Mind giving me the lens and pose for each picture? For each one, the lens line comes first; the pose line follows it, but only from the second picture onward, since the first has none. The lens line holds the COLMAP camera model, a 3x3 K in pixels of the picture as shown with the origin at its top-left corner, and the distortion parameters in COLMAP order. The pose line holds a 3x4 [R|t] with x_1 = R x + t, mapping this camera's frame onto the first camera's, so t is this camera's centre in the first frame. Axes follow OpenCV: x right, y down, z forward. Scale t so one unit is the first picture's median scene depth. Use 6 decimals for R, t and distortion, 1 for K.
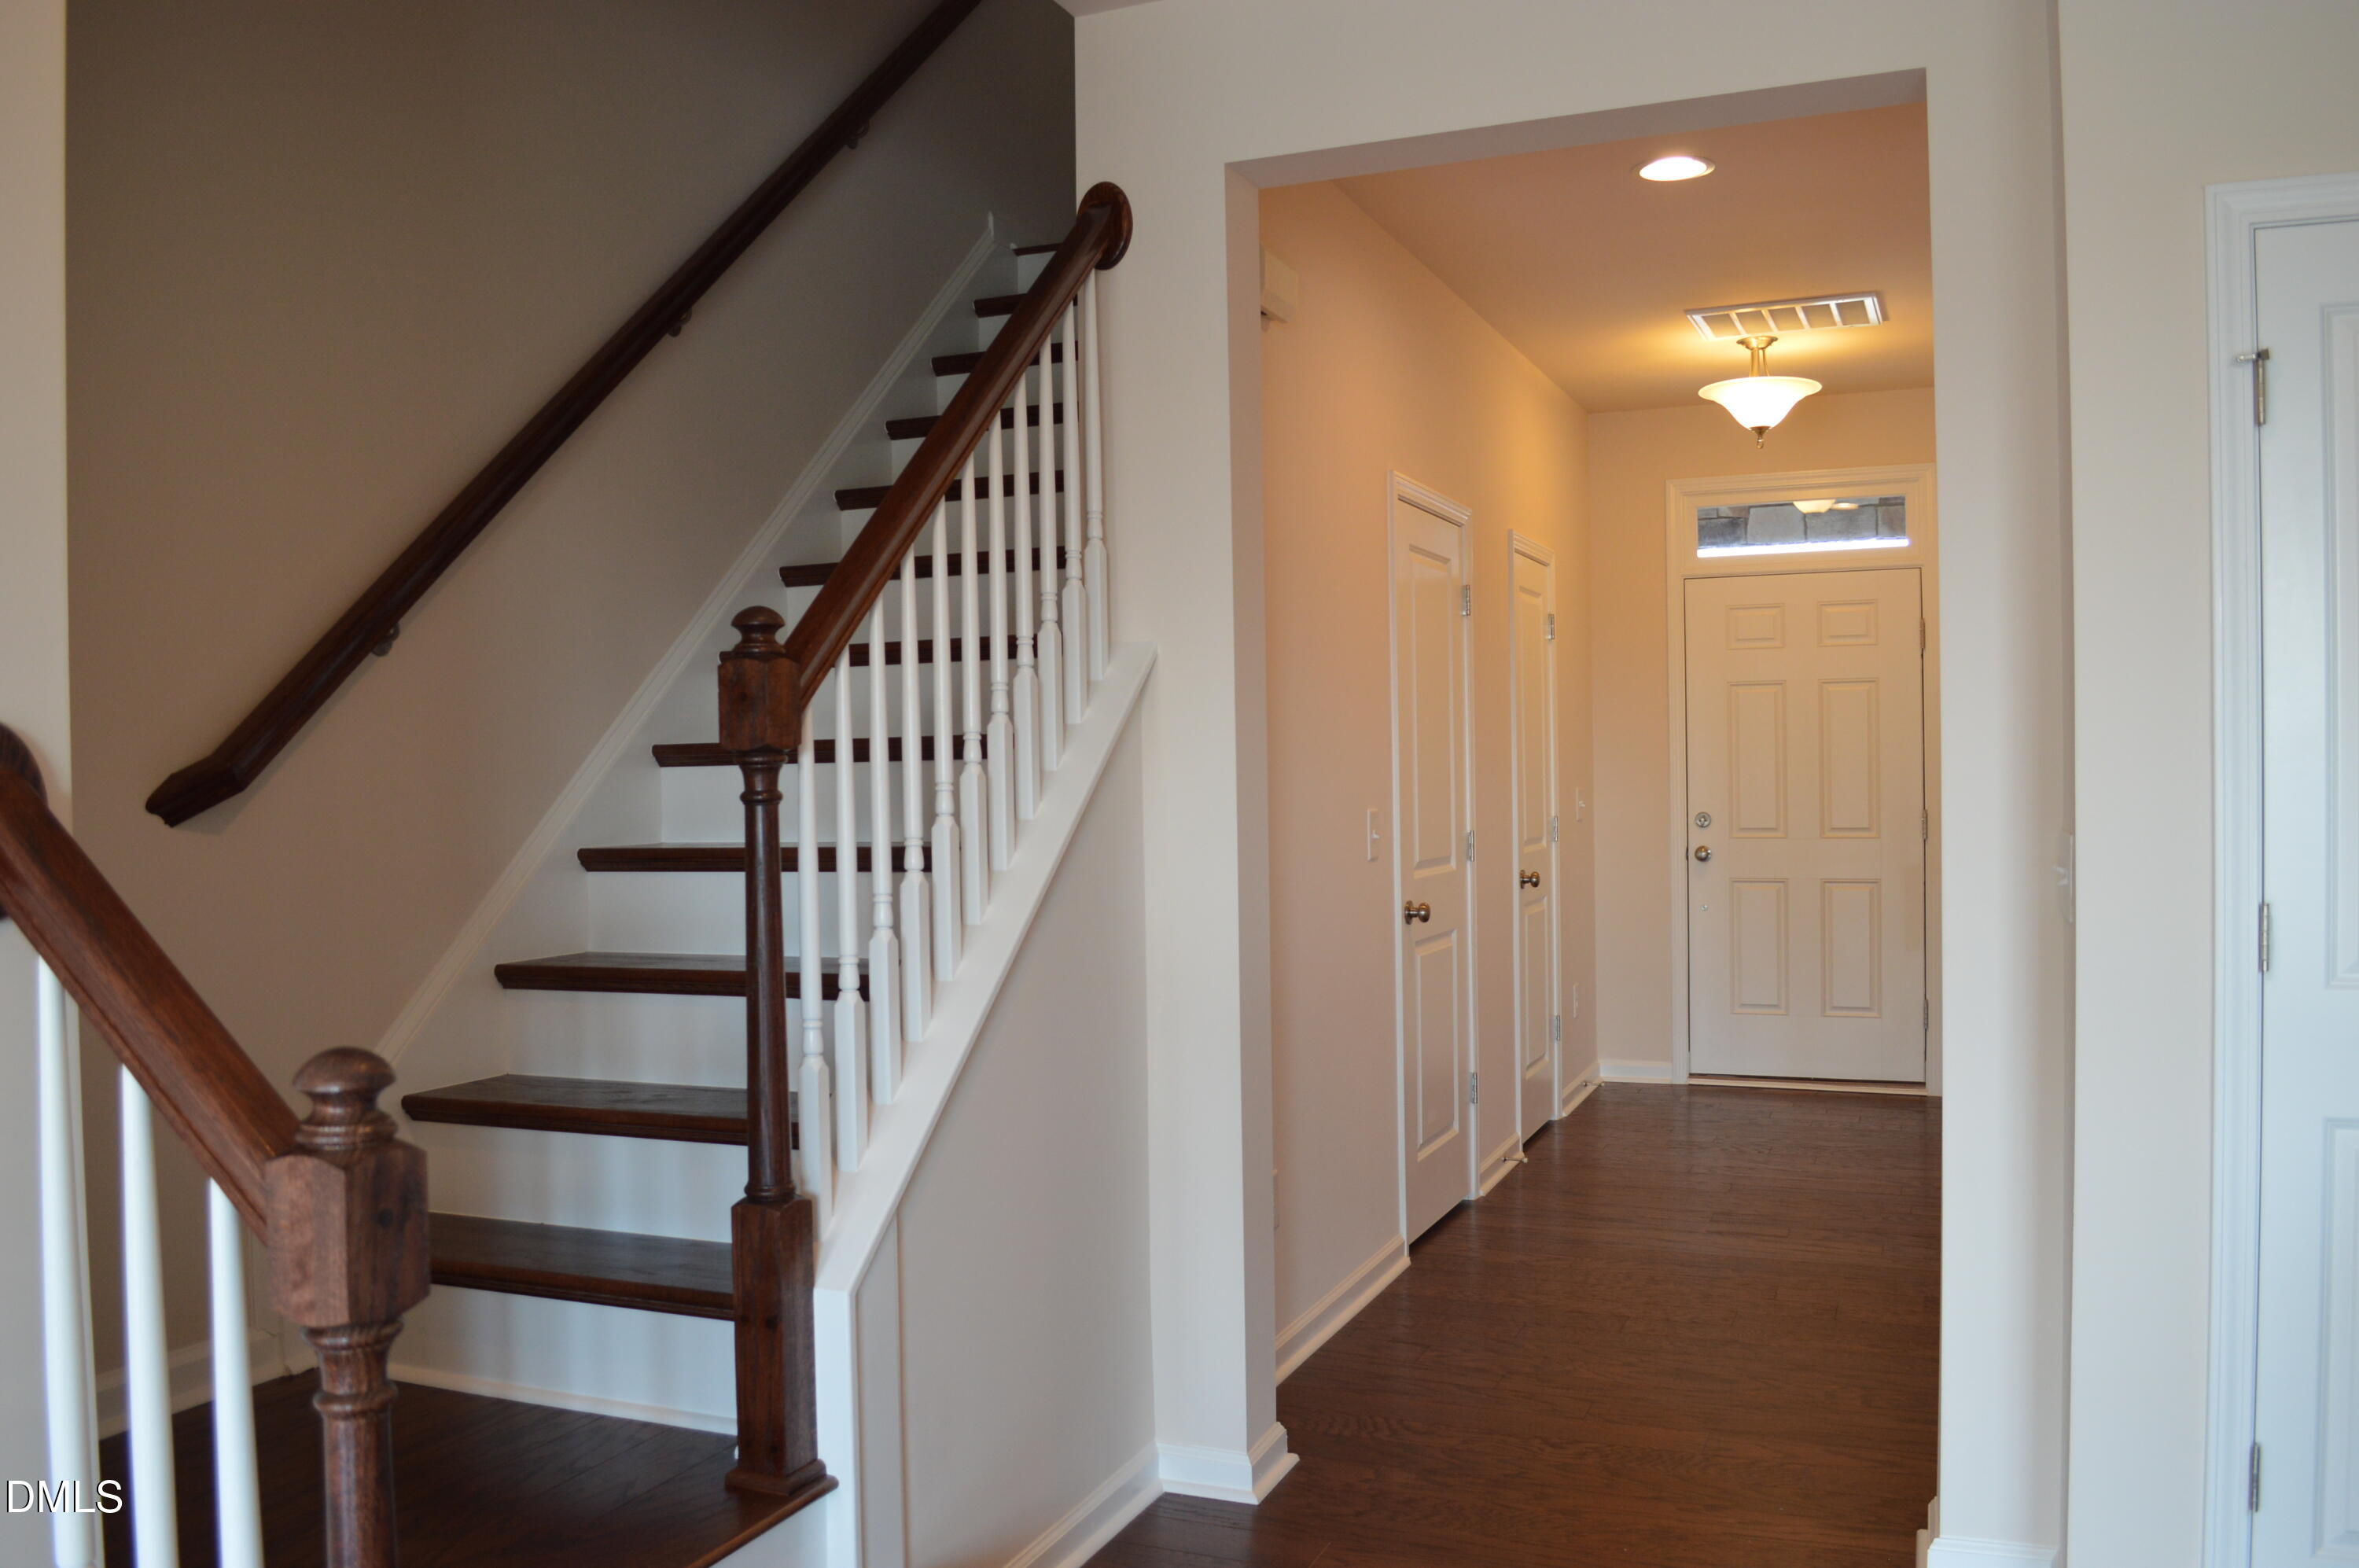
lens RADIAL K [[1867.0, 0, 1179.5], [0, 1867.0, 784.0], [0, 0, 1]] dist [-0.070796, 0.001562]
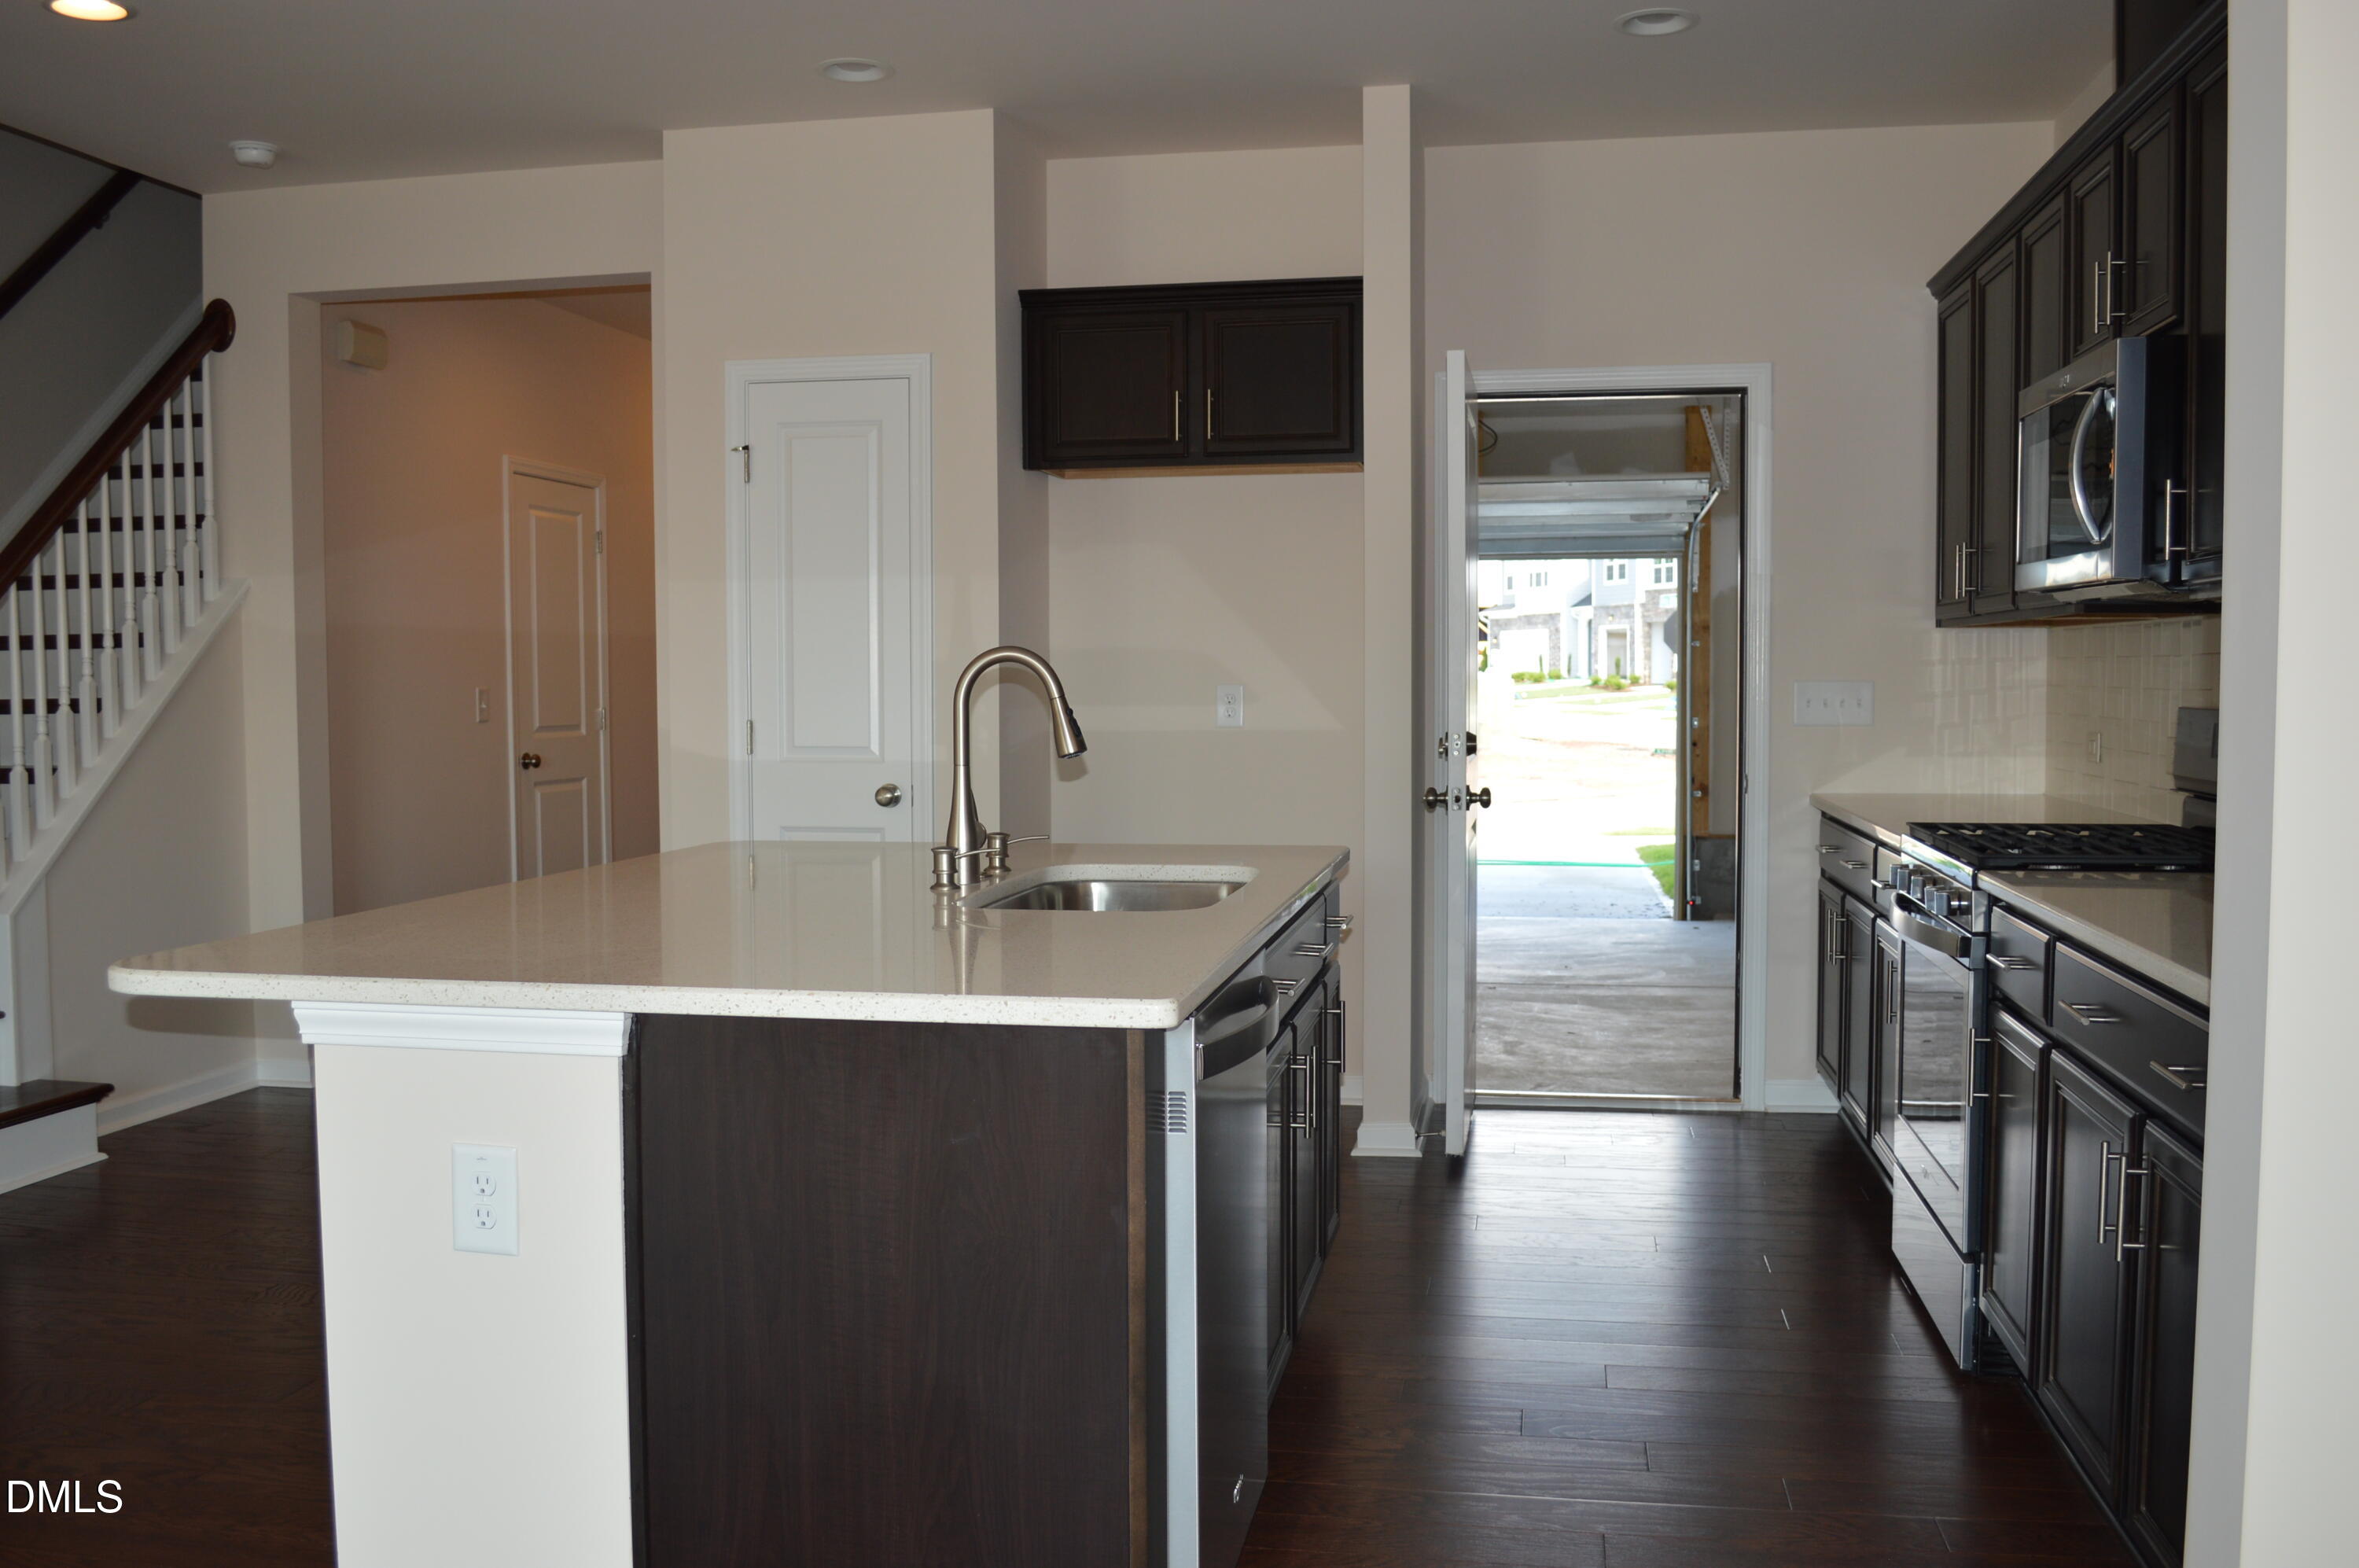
lens RADIAL K [[2007.3, 0, 1179.5], [0, 2007.3, 784.0], [0, 0, 1]] dist [-0.037815, 0.003611]
pose [[0.978013, -0.002443, 0.208529, 0.421968], [-0.005164, 0.999341, 0.035930, 0.040098], [-0.208479, -0.036217, 0.977356, -0.913267]]
